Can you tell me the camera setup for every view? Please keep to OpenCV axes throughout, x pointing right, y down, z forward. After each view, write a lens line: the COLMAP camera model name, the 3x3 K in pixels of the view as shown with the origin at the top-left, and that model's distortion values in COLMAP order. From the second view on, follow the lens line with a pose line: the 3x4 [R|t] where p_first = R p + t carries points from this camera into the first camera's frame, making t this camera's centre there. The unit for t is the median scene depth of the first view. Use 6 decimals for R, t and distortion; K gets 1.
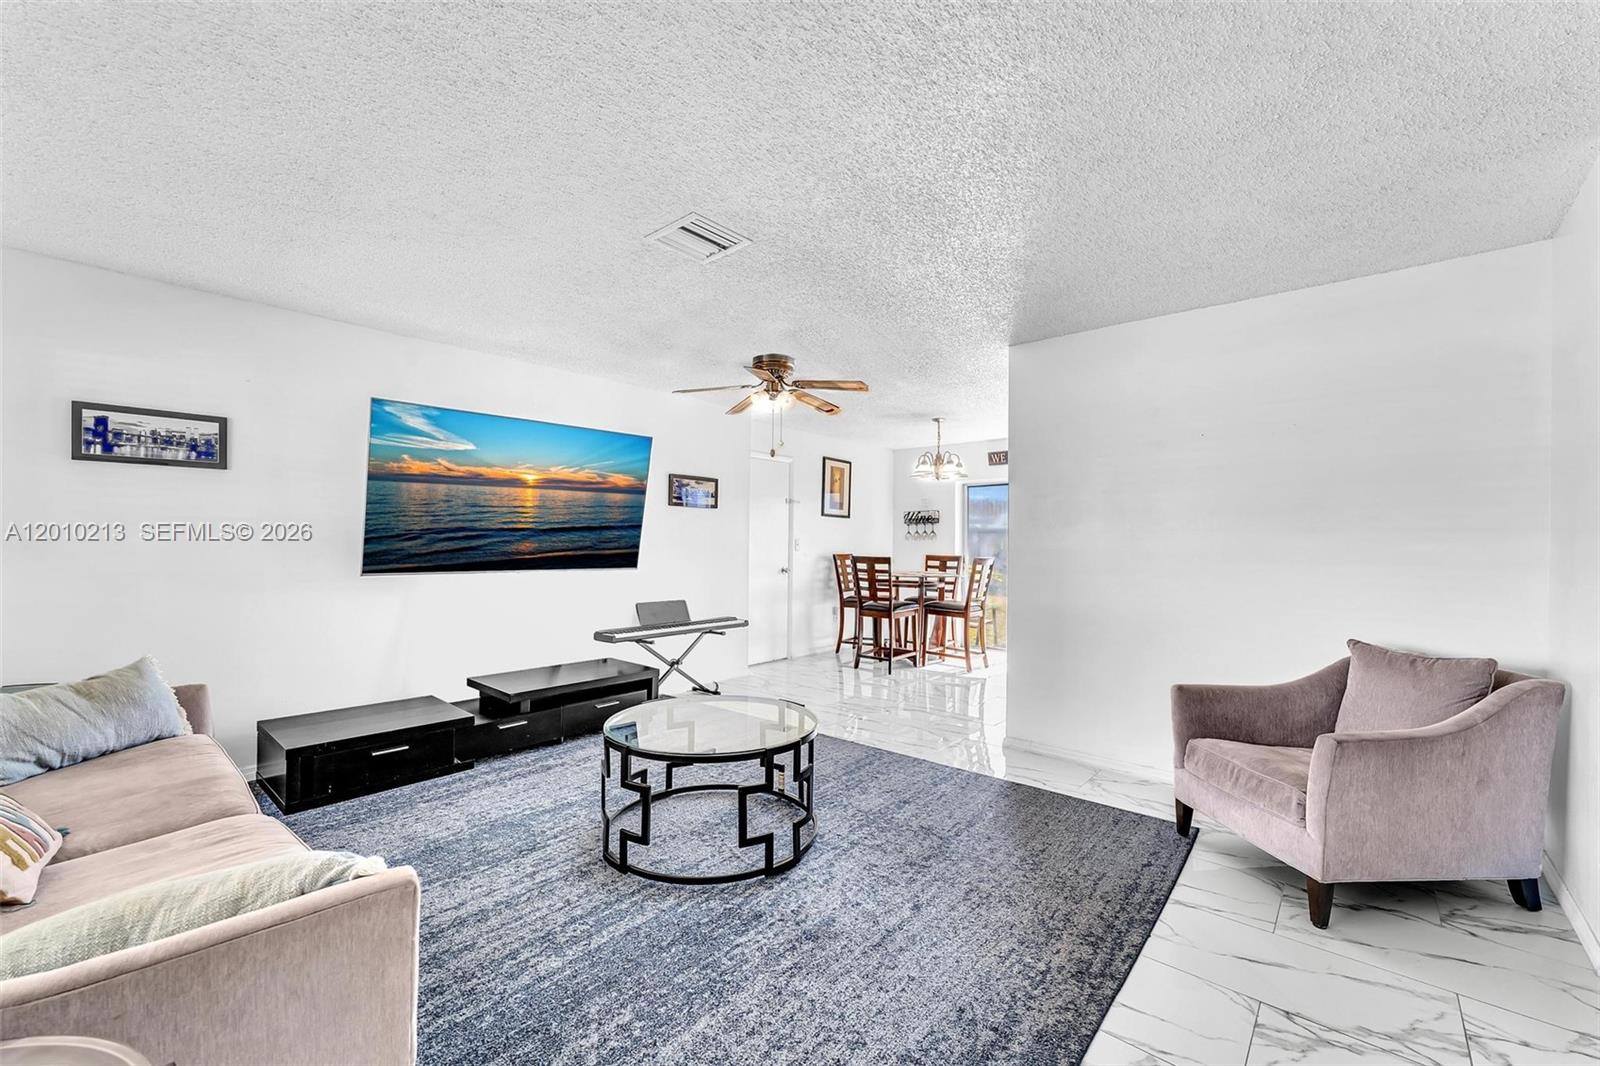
lens RADIAL K [[640.5, 0, 794.9], [0, 640.5, 547.4], [0, 0, 1]] dist [0.000044, -0.000556]
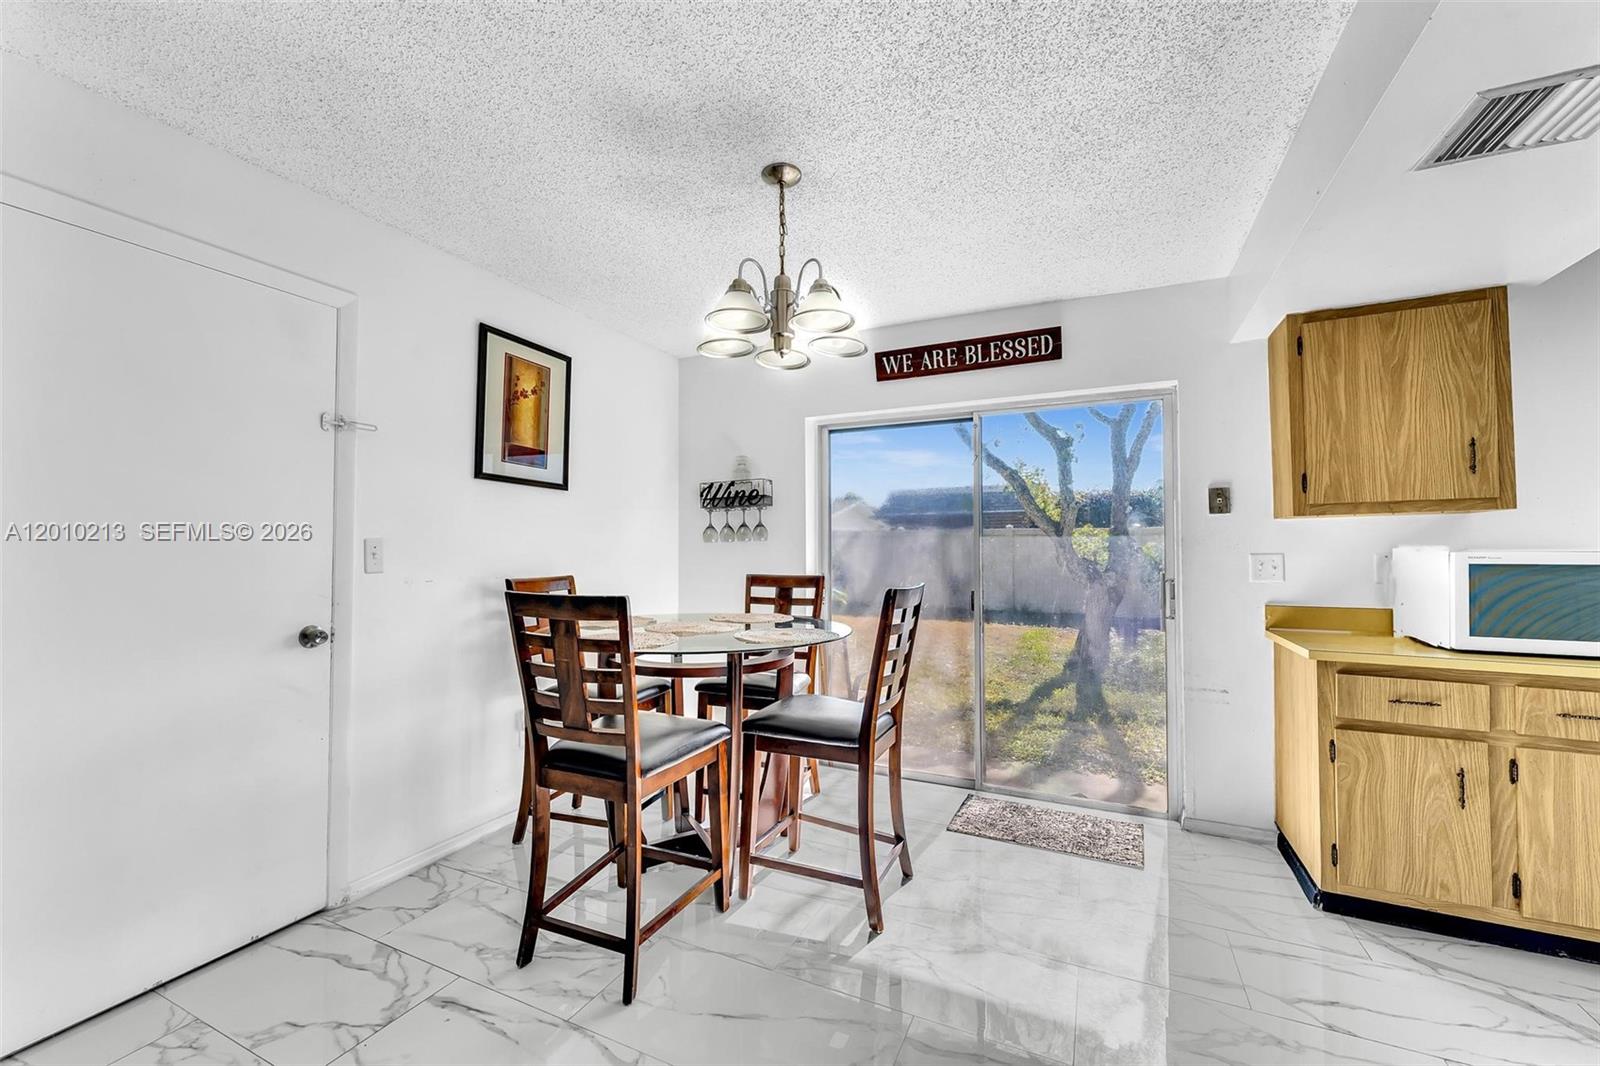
lens RADIAL K [[640.5, 0, 800.8], [0, 640.5, 535.4], [0, 0, 1]] dist [0.000044, -0.000556]
pose [[0.958339, -0.002349, 0.285623, 0.248013], [0.011281, 0.999497, -0.029632, -0.004640], [-0.285410, 0.031620, 0.957884, 1.226845]]
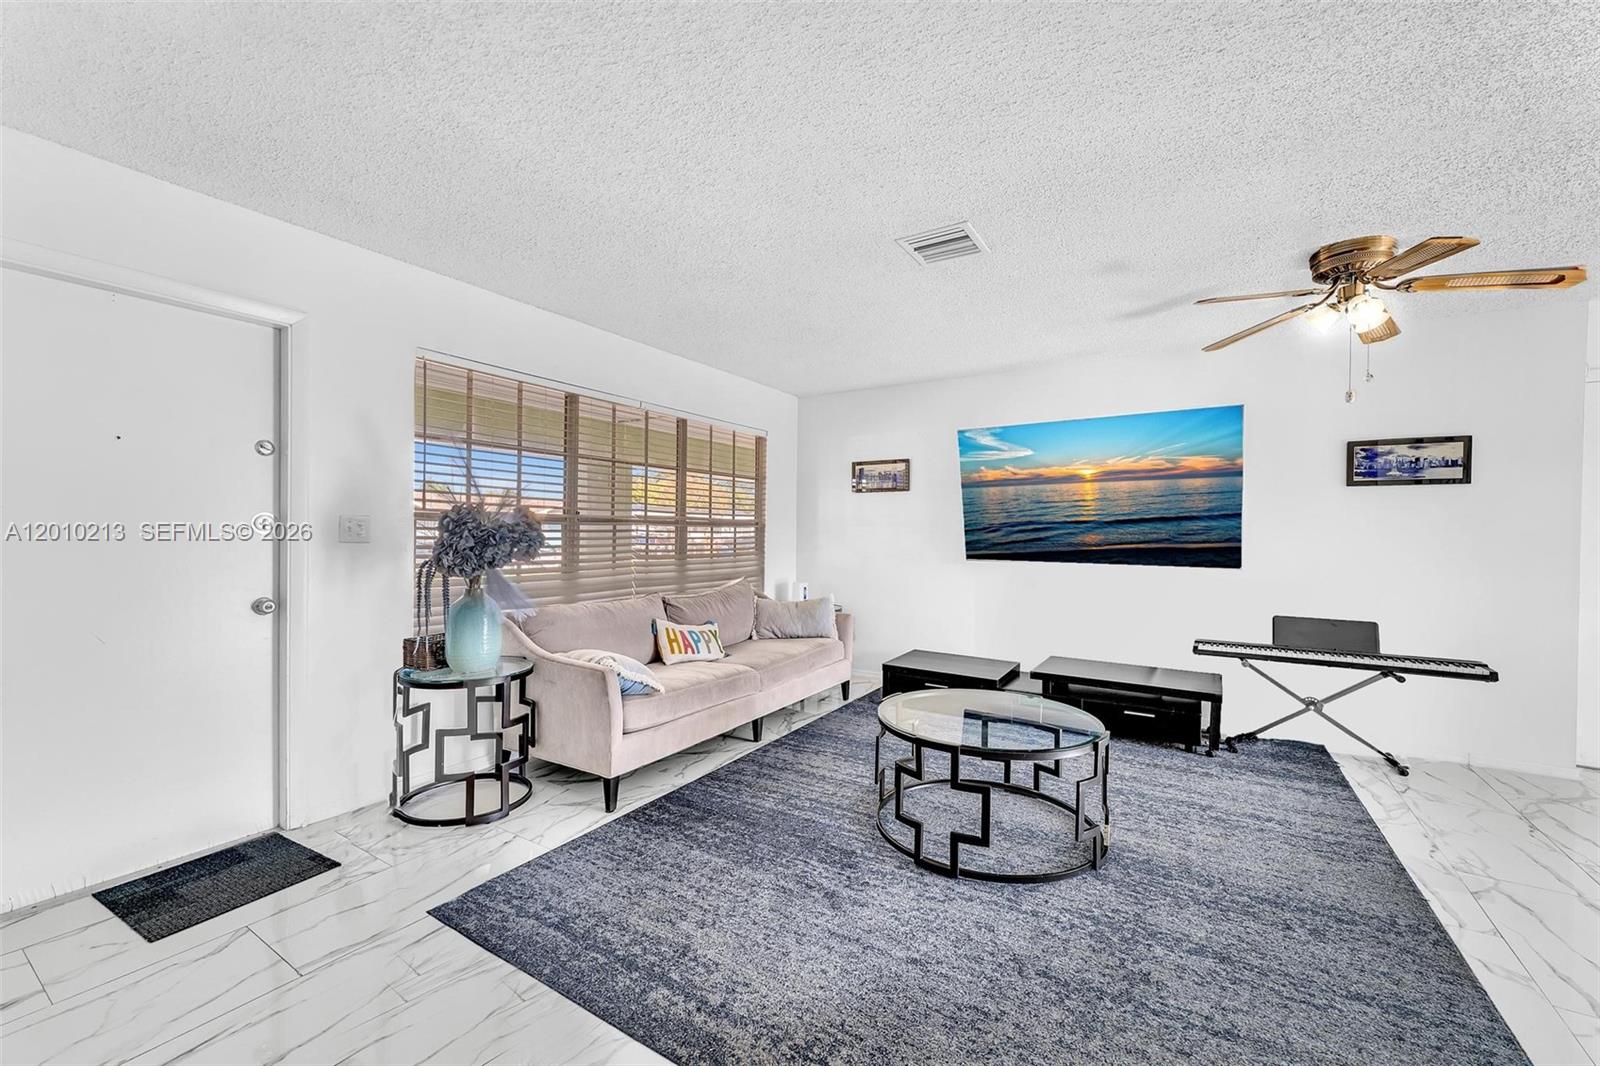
lens RADIAL K [[640.5, 0, 801.3], [0, 640.5, 540.1], [0, 0, 1]] dist [0.000044, -0.000556]
pose [[0.163079, 0.003531, -0.986607, 0.624974], [-0.016385, 0.999865, 0.000870, 0.006108], [0.986477, 0.016023, 0.163115, 0.443071]]
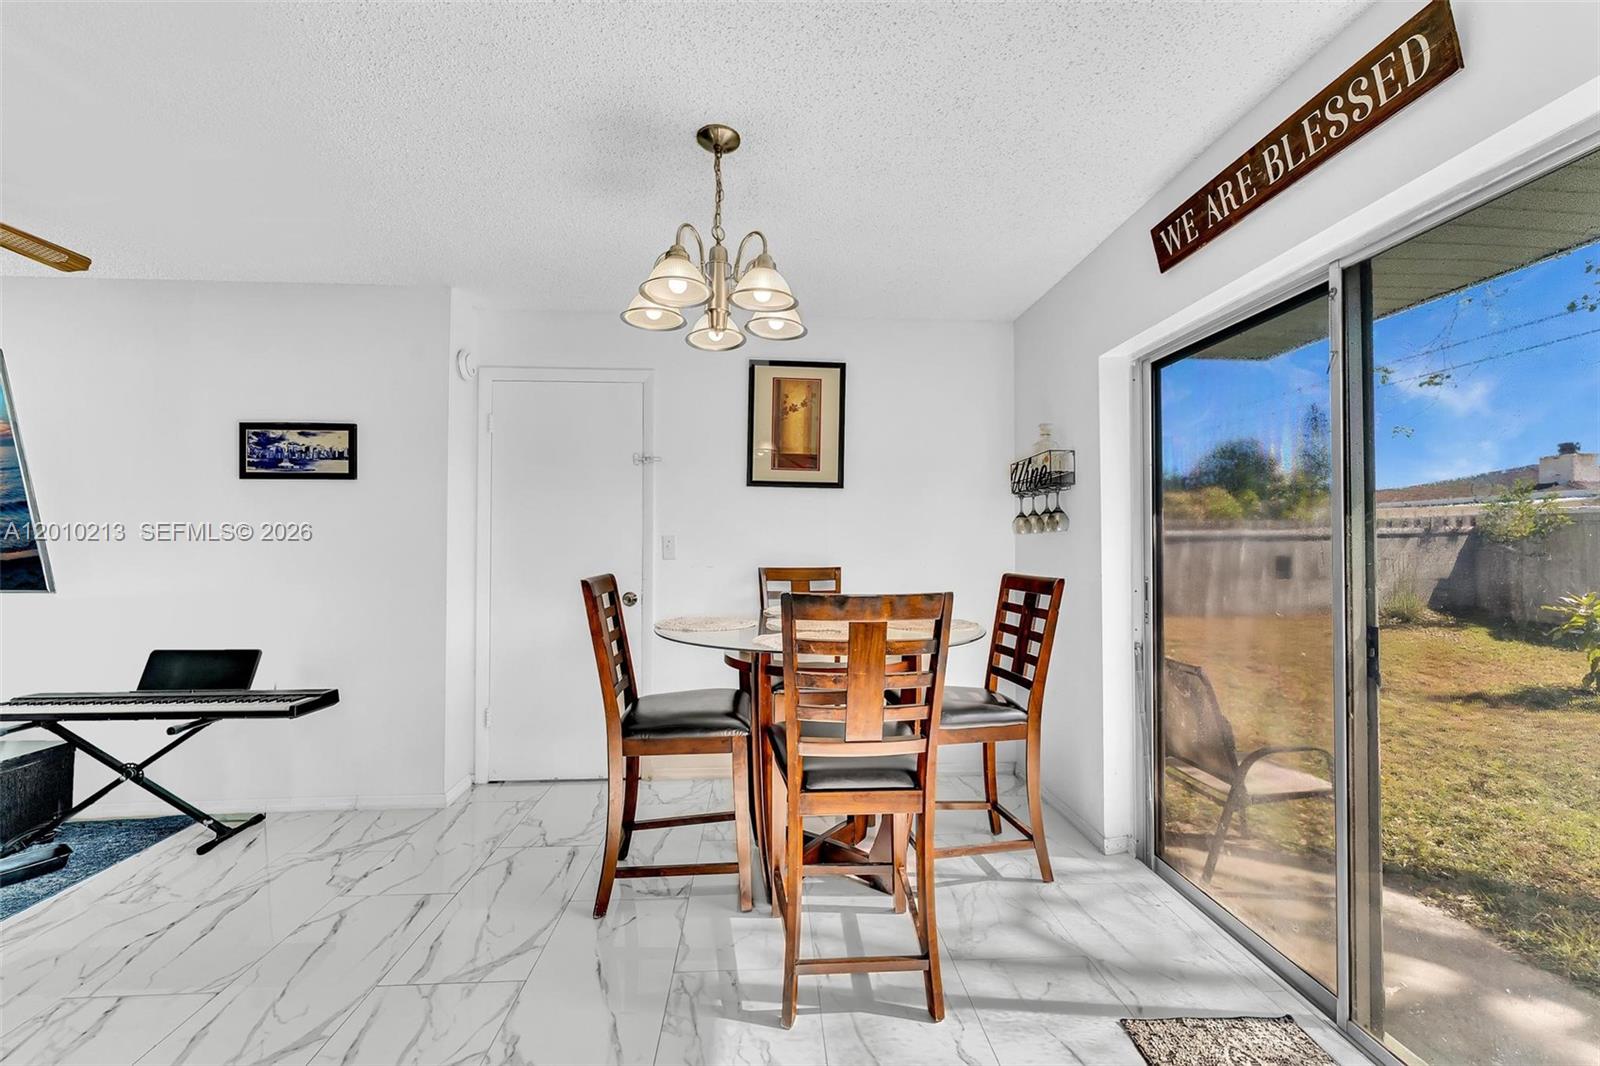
lens RADIAL K [[640.5, 0, 804.3], [0, 640.5, 537.1], [0, 0, 1]] dist [0.000044, -0.000556]
pose [[0.710401, -0.016535, -0.703603, 0.843290], [-0.000022, 0.999723, -0.023516, -0.001334], [0.703797, 0.016721, 0.710204, 1.461654]]
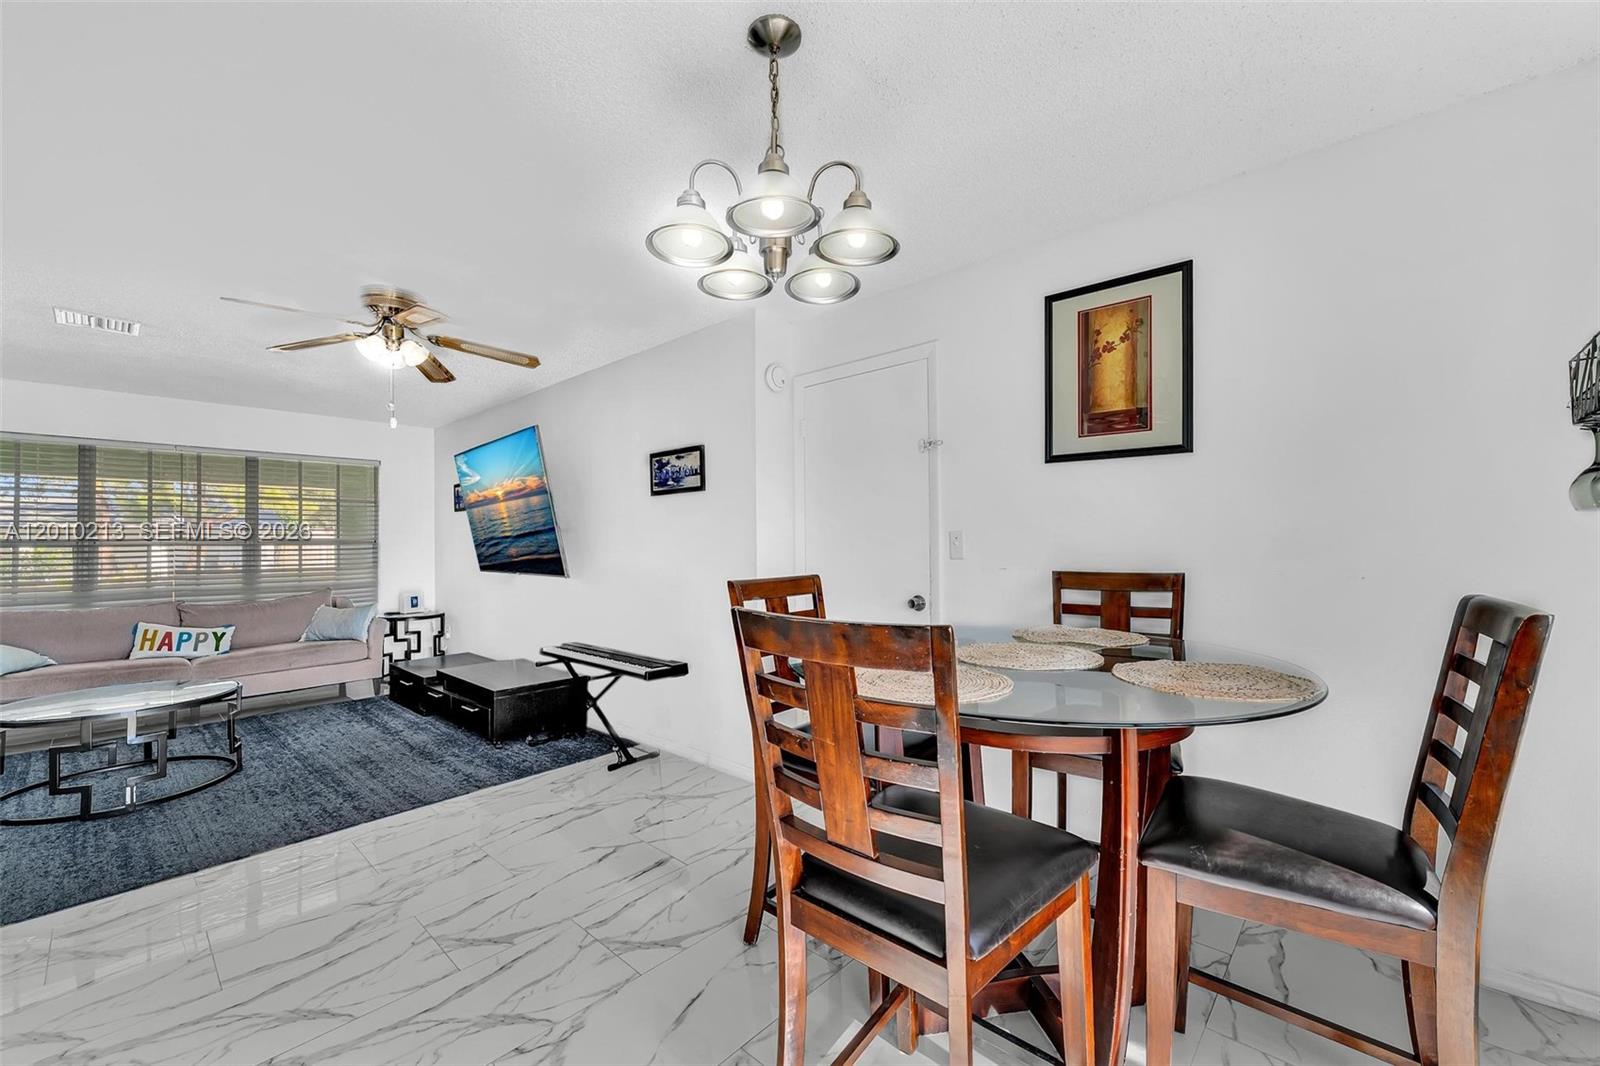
lens RADIAL K [[640.5, 0, 797.1], [0, 640.5, 537.6], [0, 0, 1]] dist [0.000044, -0.000556]
pose [[-0.016139, -0.019248, -0.999684, 0.842462], [0.003292, 0.999808, -0.019304, -0.002681], [0.999864, -0.003603, -0.016073, 1.818020]]
